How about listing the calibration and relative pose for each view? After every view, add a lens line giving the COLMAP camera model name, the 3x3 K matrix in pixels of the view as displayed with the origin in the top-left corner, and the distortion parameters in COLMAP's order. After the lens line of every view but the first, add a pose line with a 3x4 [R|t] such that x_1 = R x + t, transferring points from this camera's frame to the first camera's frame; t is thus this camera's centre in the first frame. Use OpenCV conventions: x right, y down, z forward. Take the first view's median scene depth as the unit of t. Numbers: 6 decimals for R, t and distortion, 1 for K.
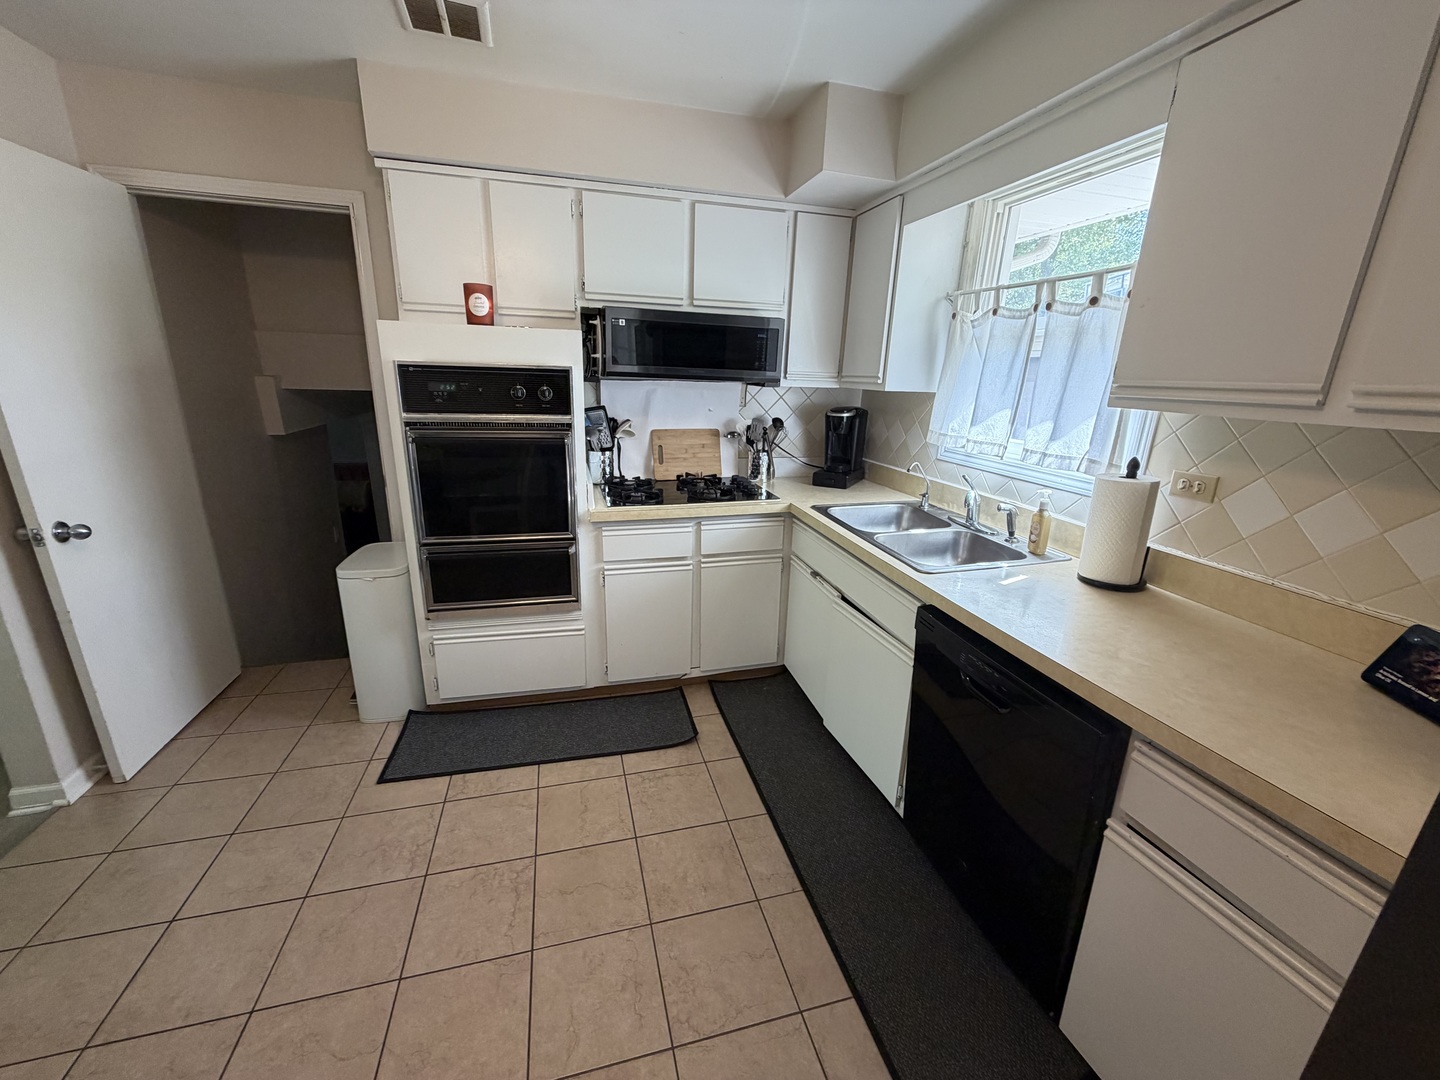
lens RADIAL K [[571.1, 0, 723.3], [0, 571.1, 546.7], [0, 0, 1]] dist [-0.011051, -0.000313]
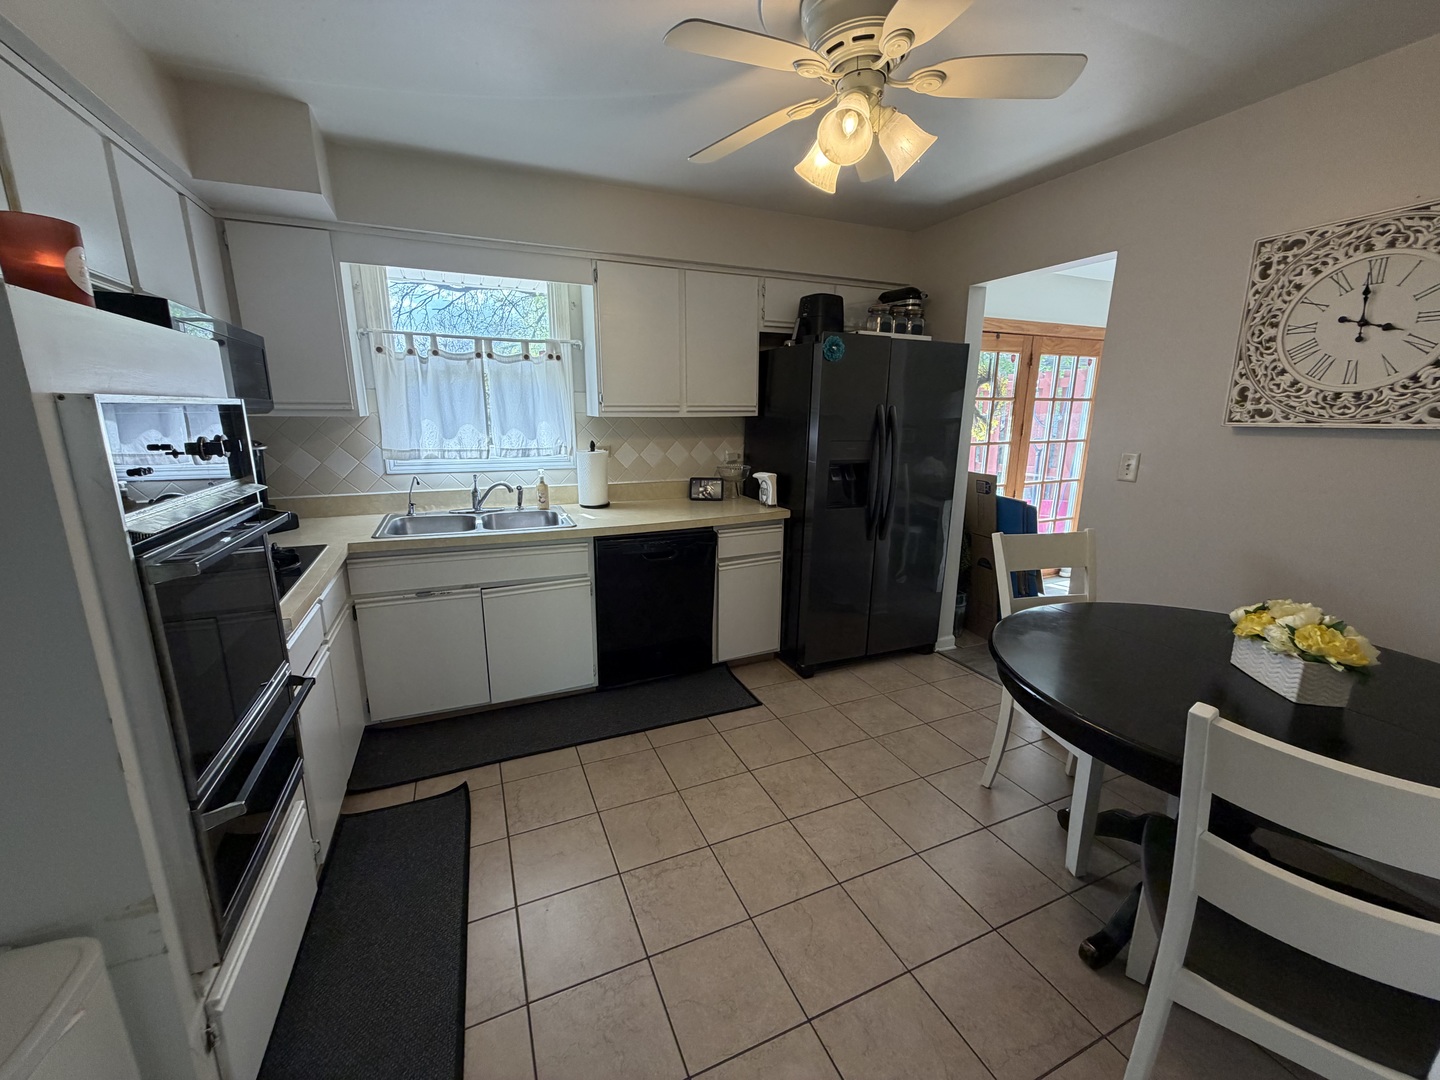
lens RADIAL K [[571.1, 0, 724.9], [0, 571.1, 536.5], [0, 0, 1]] dist [-0.011051, -0.000313]
pose [[-0.143991, -0.246731, 0.958327, -1.113560], [0.276617, 0.919779, 0.278369, -0.230338], [-0.950132, 0.305172, -0.064190, 0.655988]]
